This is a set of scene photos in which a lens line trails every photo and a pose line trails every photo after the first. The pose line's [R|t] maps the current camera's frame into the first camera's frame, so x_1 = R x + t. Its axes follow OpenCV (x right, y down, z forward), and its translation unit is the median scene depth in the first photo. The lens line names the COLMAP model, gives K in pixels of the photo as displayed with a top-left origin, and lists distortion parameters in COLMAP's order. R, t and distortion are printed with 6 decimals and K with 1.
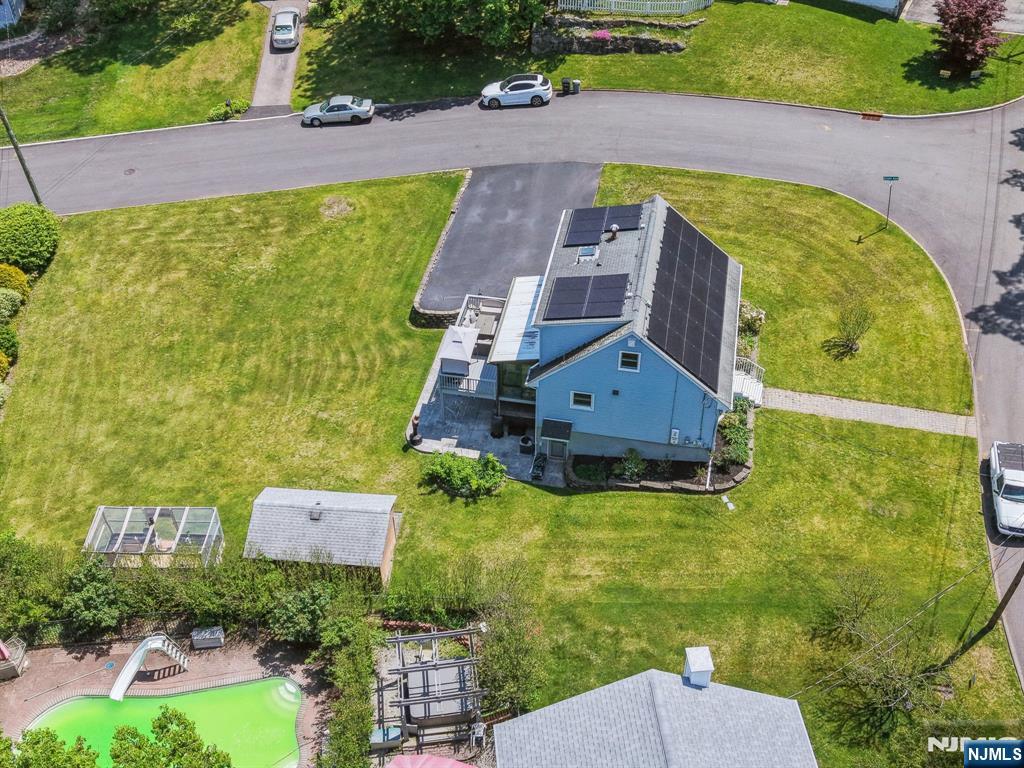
lens RADIAL K [[1118.6, 0, 516.4], [0, 1118.6, 386.2], [0, 0, 1]] dist [0.212875, -0.709994]
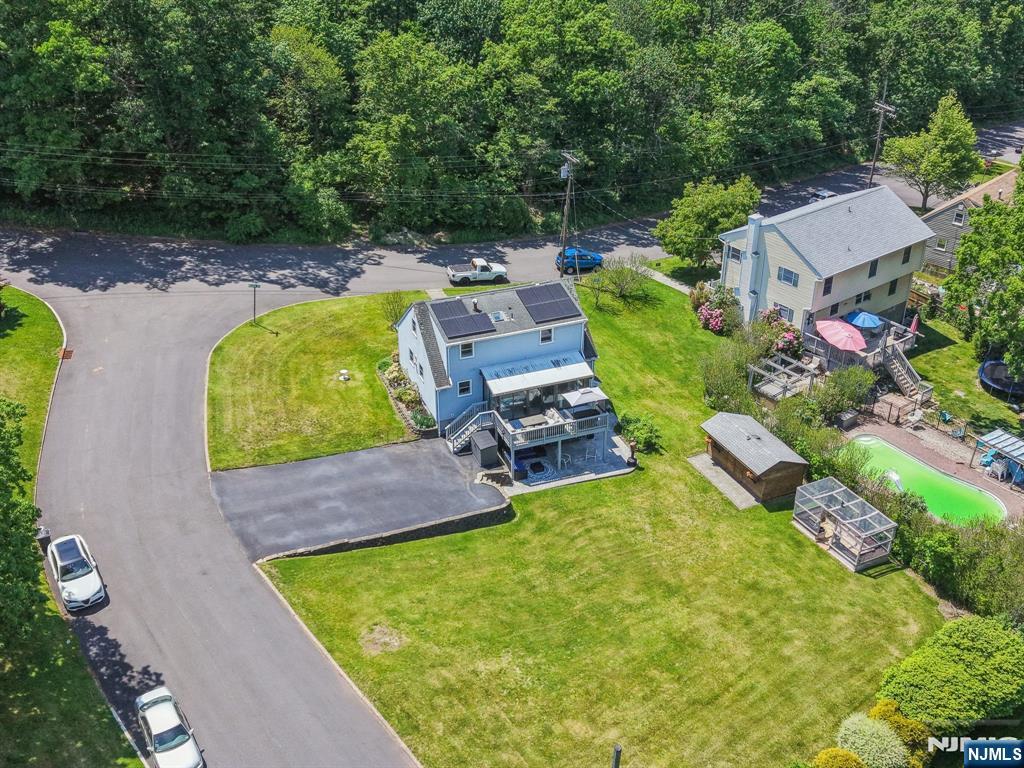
lens RADIAL K [[1118.6, 0, 516.4], [0, 1118.6, 386.2], [0, 0, 1]] dist [0.212875, -0.709994]
pose [[-0.534976, -0.416512, 0.735064, -0.910500], [0.565329, 0.470083, 0.677809, -0.920605], [-0.627857, 0.778164, -0.016017, 1.027983]]
